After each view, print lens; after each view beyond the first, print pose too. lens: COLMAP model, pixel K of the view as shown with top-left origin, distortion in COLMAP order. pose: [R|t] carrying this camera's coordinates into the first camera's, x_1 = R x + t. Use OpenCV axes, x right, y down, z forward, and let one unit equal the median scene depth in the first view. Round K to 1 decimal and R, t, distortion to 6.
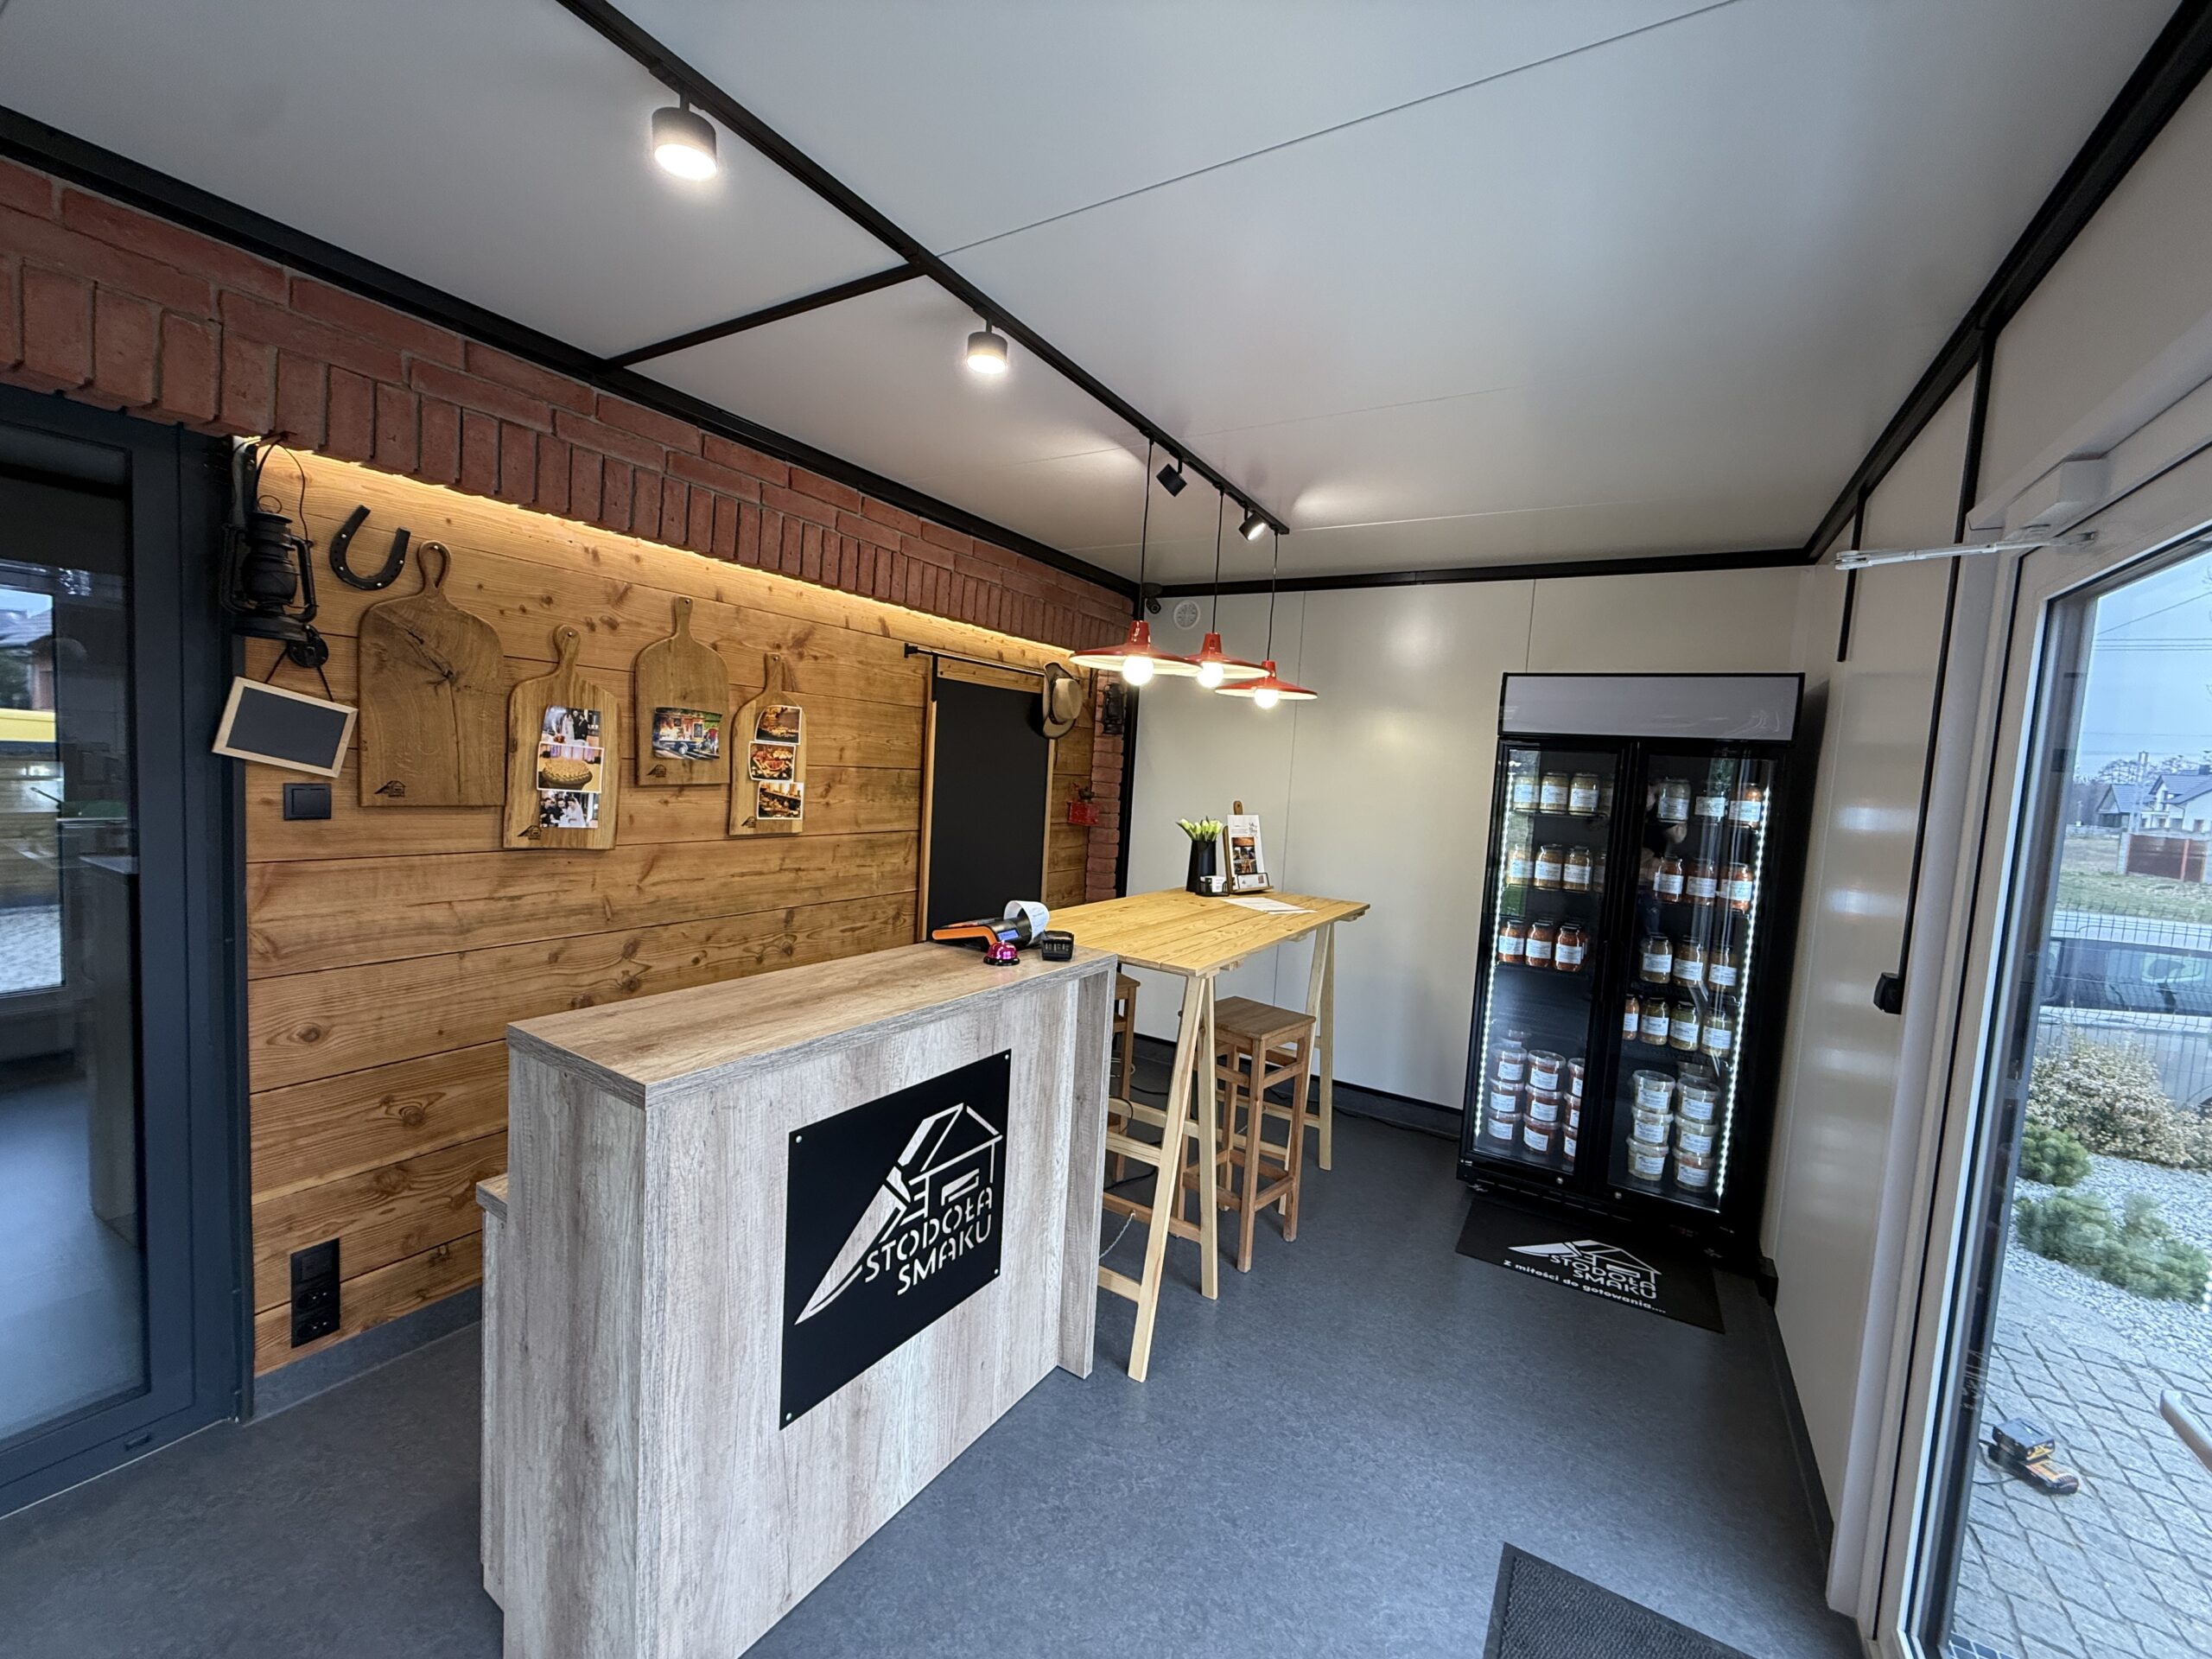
lens RADIAL K [[879.4, 0, 1106.0], [0, 879.4, 829.5], [0, 0, 1]] dist [-0.000017, -0.000035]
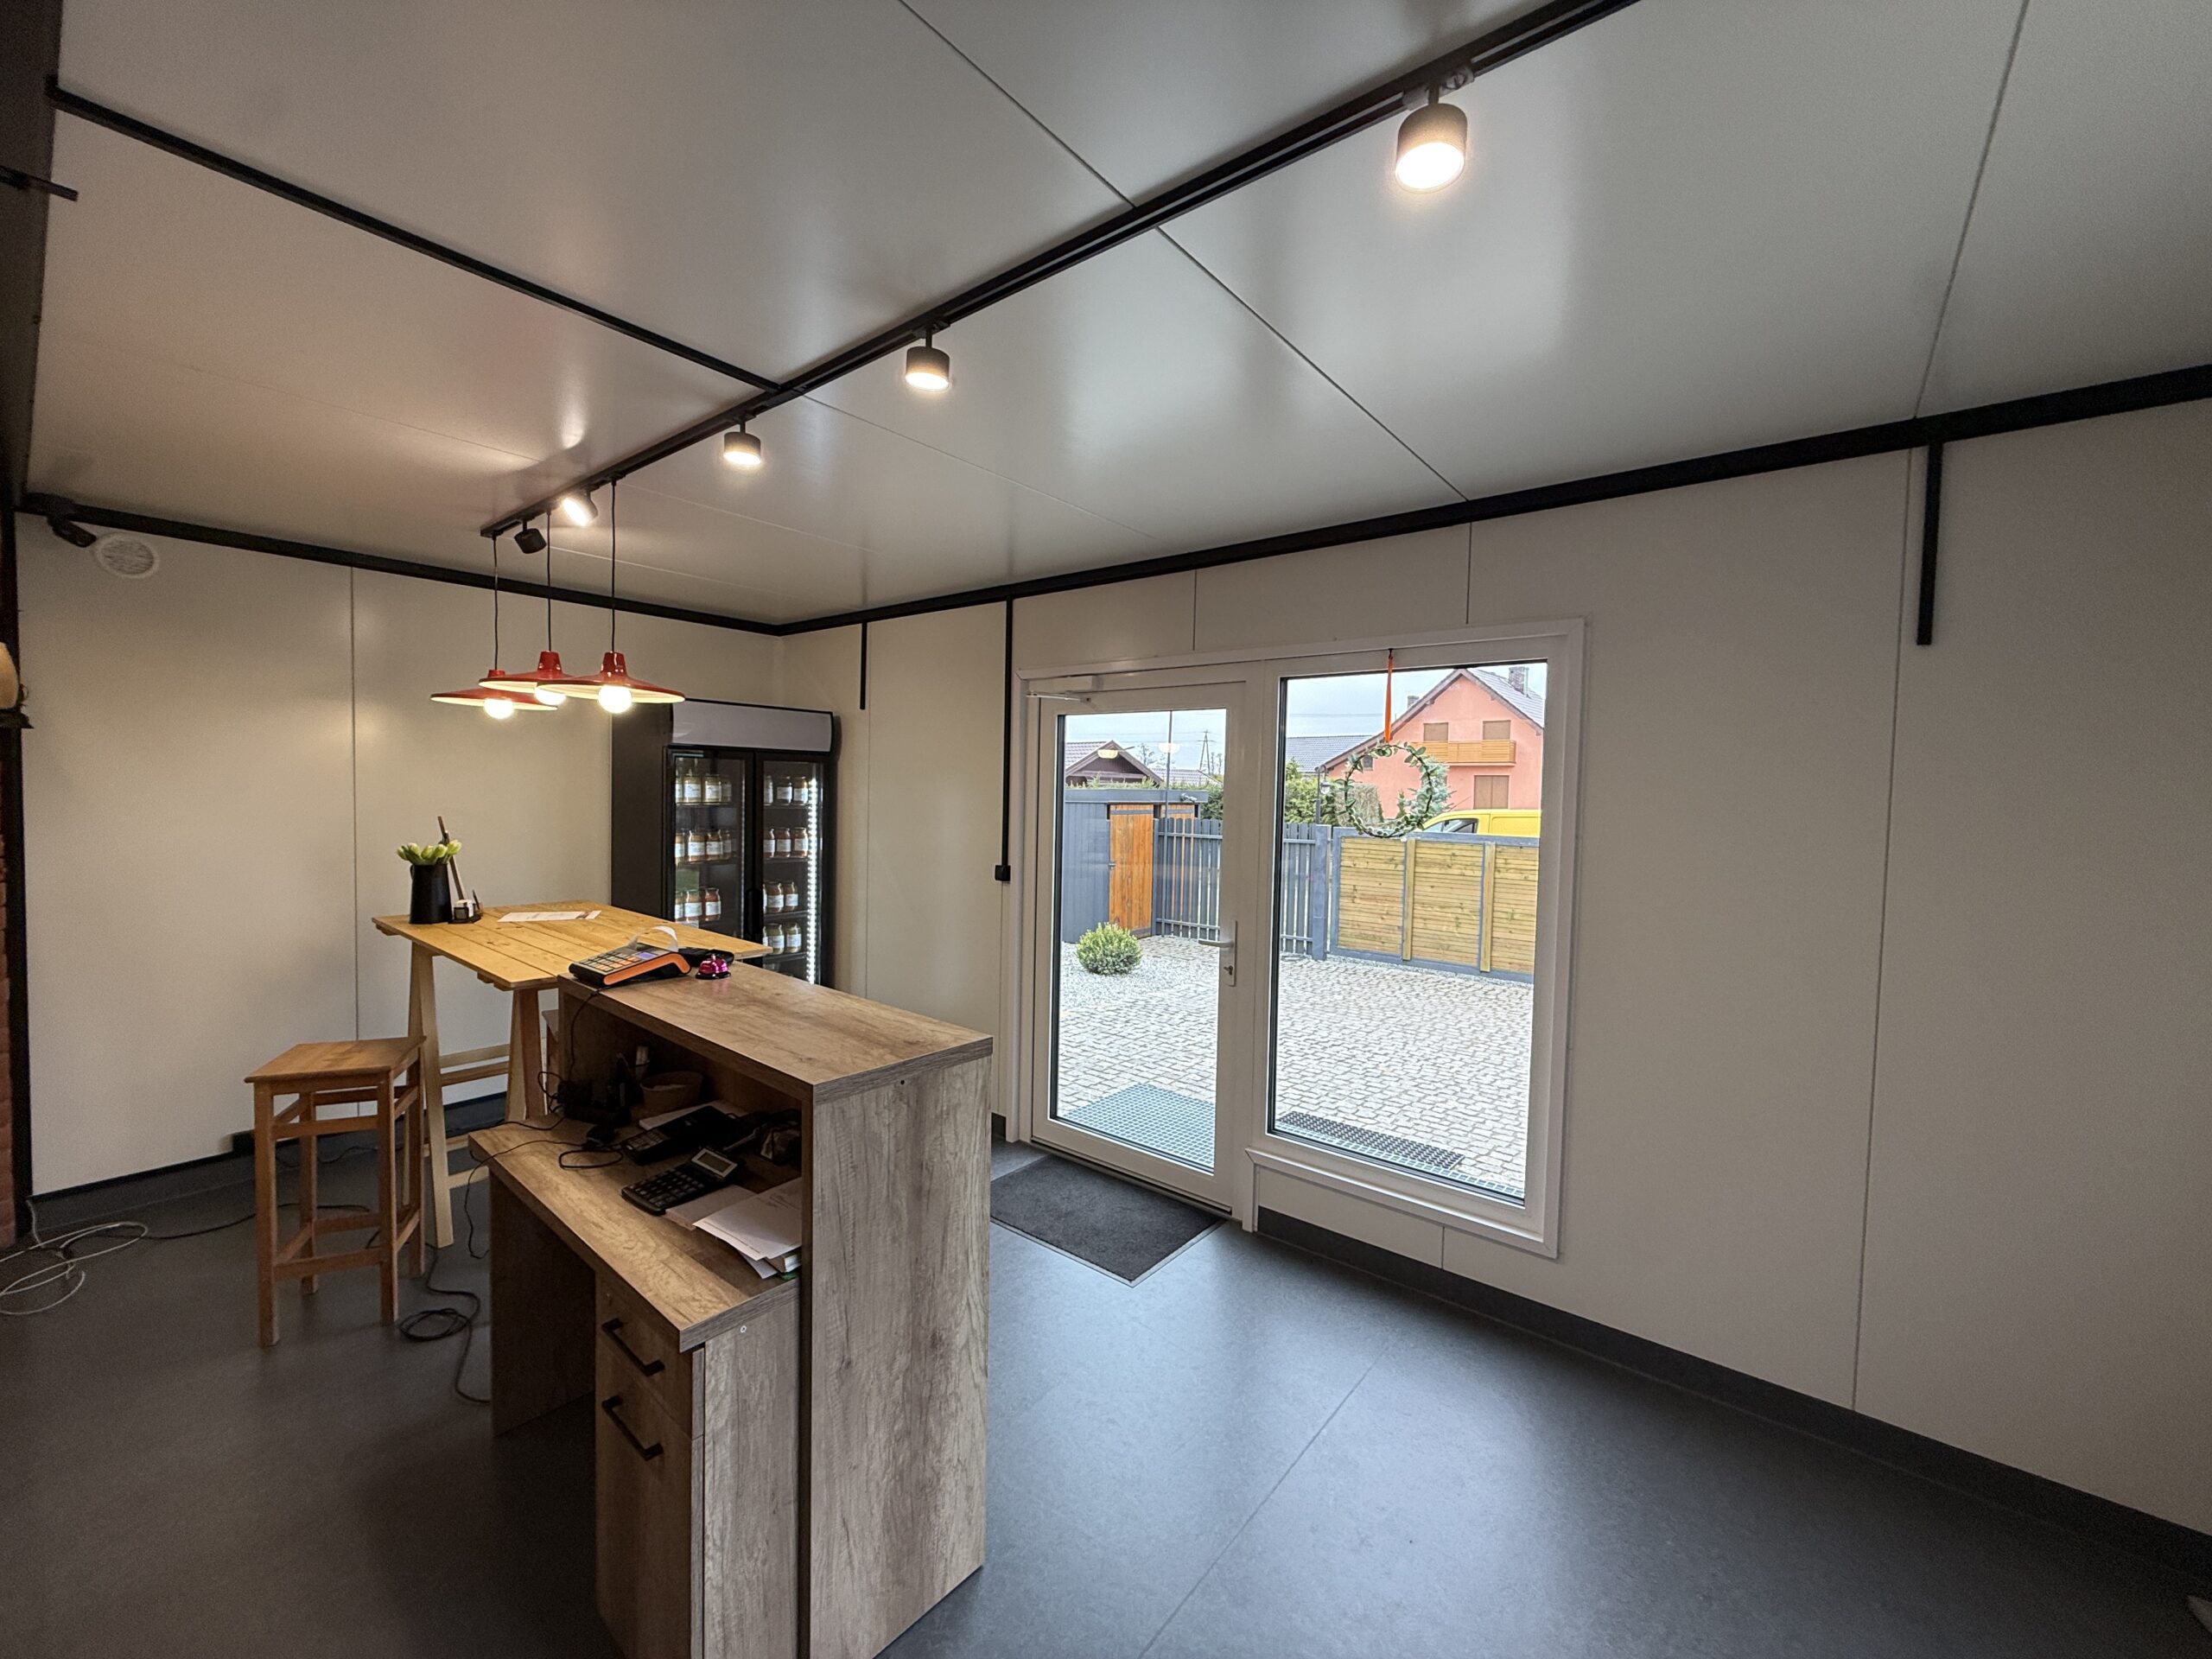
lens RADIAL K [[879.4, 0, 1106.0], [0, 879.4, 829.5], [0, 0, 1]] dist [-0.000017, -0.000035]
pose [[0.134504, -0.100628, 0.985790, -1.031880], [0.060613, 0.993803, 0.093176, -0.097999], [-0.989058, 0.047219, 0.139770, 0.316142]]
